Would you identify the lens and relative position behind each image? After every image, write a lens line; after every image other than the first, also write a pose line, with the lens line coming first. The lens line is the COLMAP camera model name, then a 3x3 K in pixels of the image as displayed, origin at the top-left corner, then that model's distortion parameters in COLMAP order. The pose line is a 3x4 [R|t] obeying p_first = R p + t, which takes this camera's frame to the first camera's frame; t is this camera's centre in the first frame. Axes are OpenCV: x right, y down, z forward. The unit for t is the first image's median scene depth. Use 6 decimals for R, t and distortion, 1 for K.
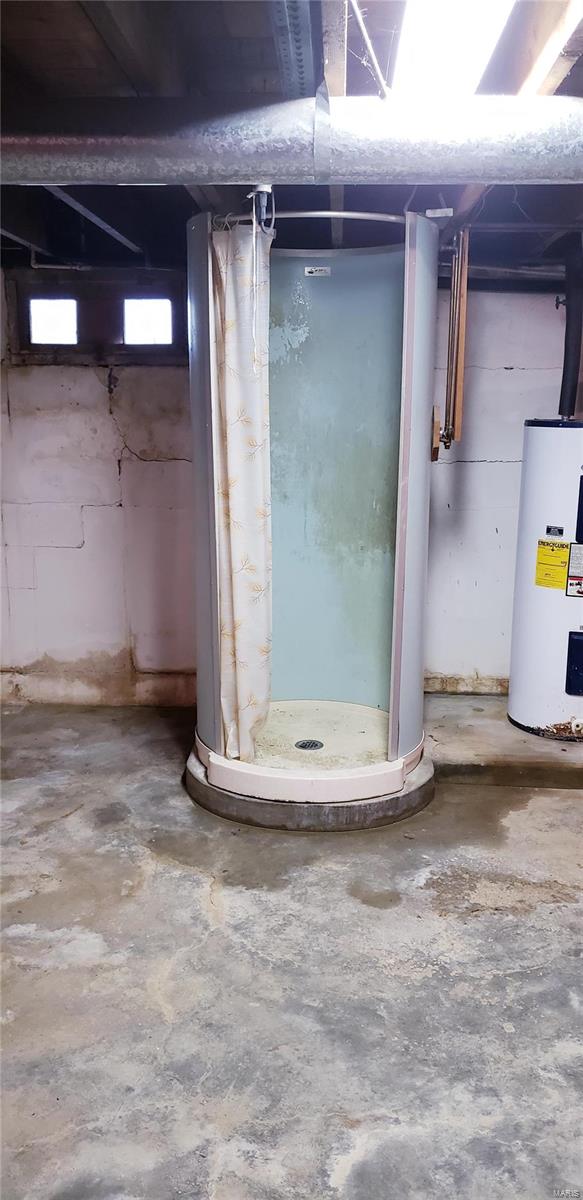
lens RADIAL K [[933.0, 0, 291.5], [0, 933.0, 600.0], [0, 0, 1]] dist [0.153990, -0.300230]
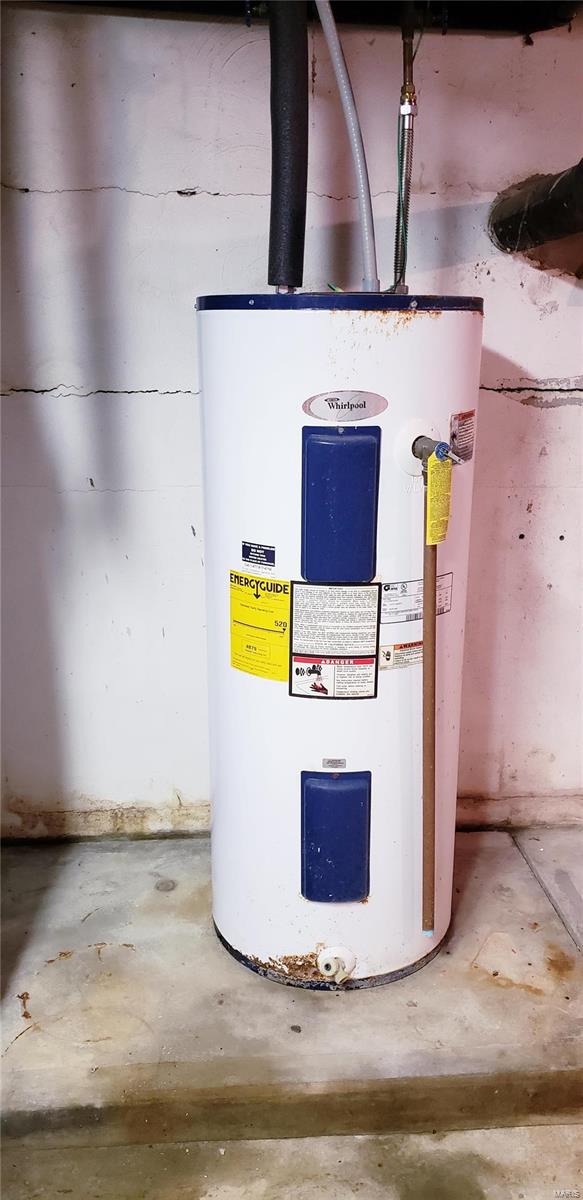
lens RADIAL K [[933.0, 0, 291.5], [0, 933.0, 600.0], [0, 0, 1]] dist [0.153990, -0.300230]
pose [[0.994208, -0.039176, 0.100074, 0.247830], [0.031139, 0.996256, 0.080645, -0.085506], [-0.102859, -0.077061, 0.991706, 0.558544]]
